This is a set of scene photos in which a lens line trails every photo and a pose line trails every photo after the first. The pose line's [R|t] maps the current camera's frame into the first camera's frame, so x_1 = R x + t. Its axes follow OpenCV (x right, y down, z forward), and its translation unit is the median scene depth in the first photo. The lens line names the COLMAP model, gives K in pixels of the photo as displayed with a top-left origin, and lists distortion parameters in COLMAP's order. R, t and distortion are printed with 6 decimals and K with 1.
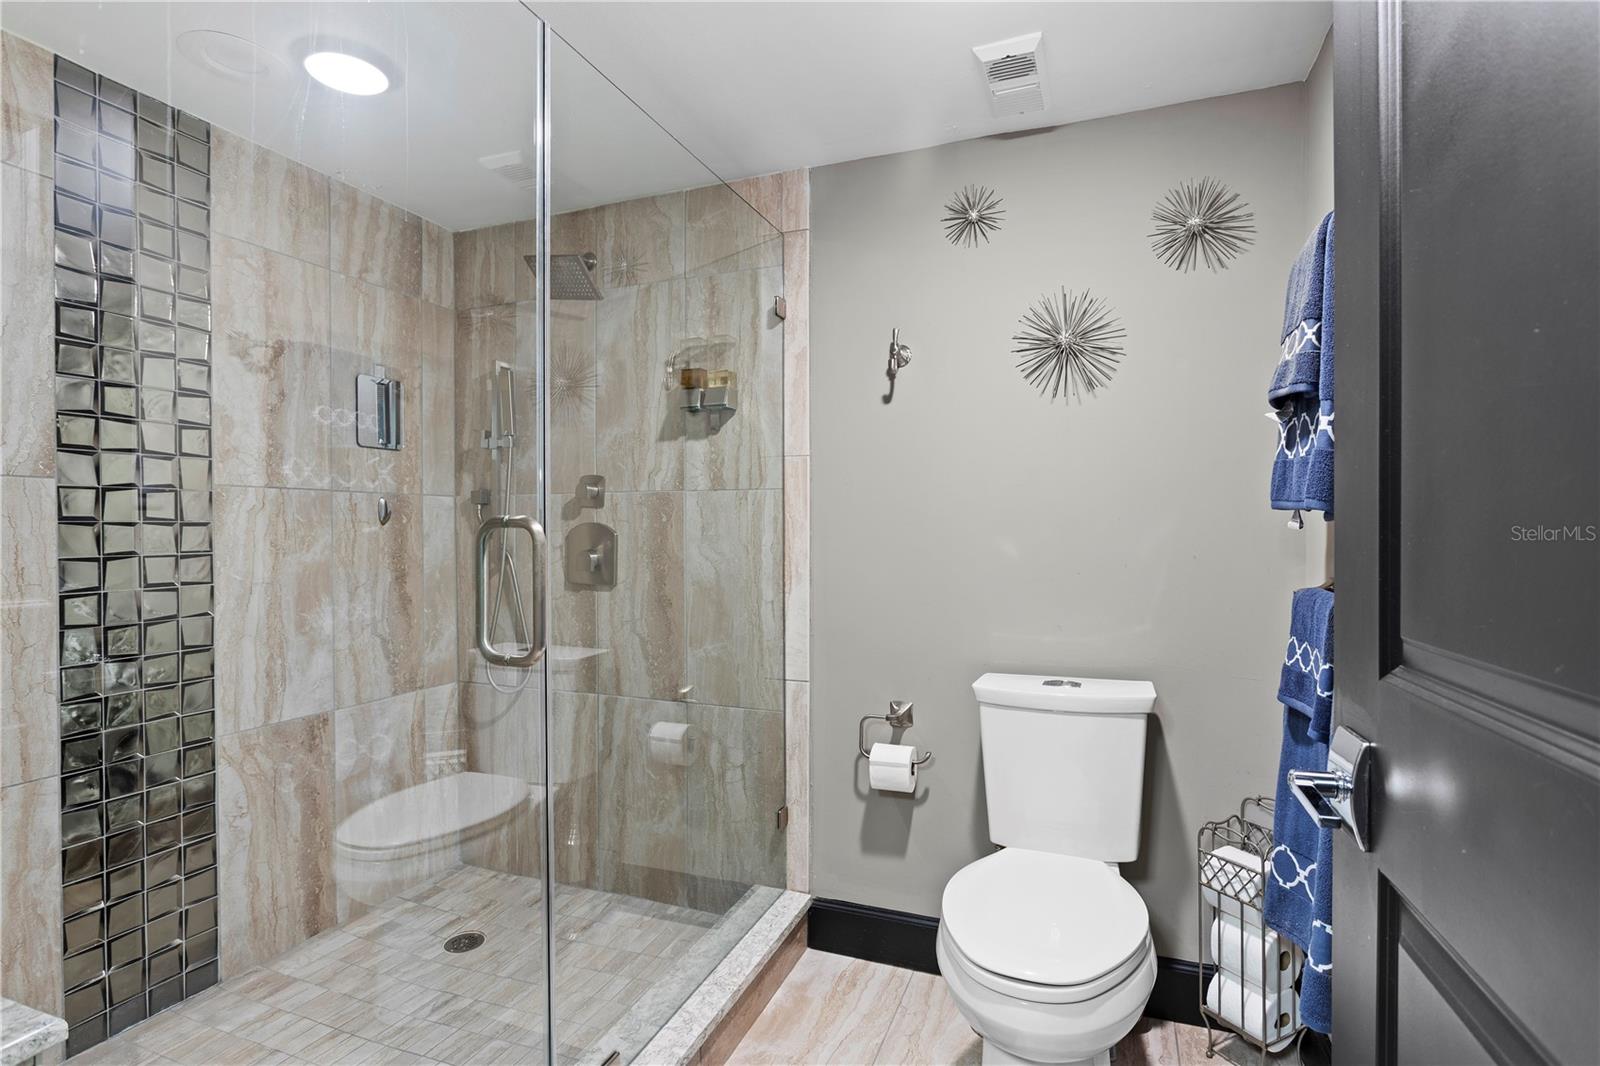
lens RADIAL K [[792.6, 0, 803.9], [0, 792.6, 537.3], [0, 0, 1]] dist [-0.016235, 0.005860]
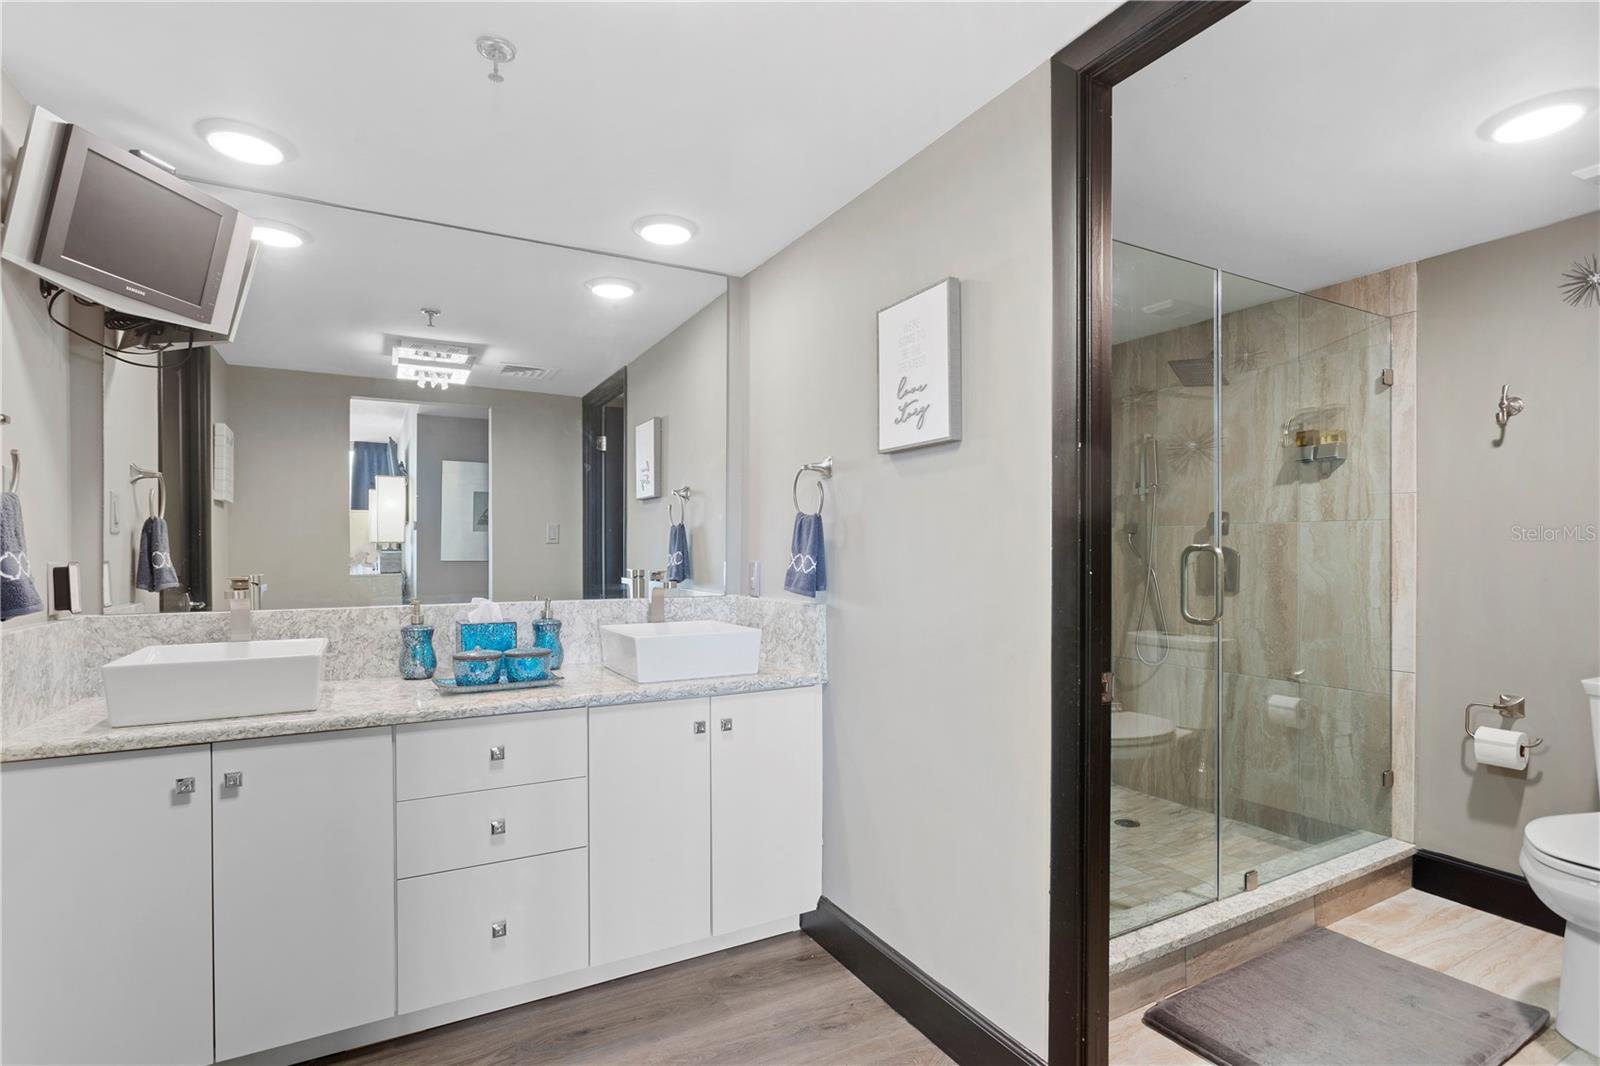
lens RADIAL K [[792.6, 0, 788.7], [0, 792.6, 555.8], [0, 0, 1]] dist [-0.016235, 0.005860]
pose [[0.765654, 0.003751, -0.643242, 0.044499], [-0.003963, 0.999992, 0.001114, -0.000396], [0.643240, 0.001696, 0.765662, -0.558195]]
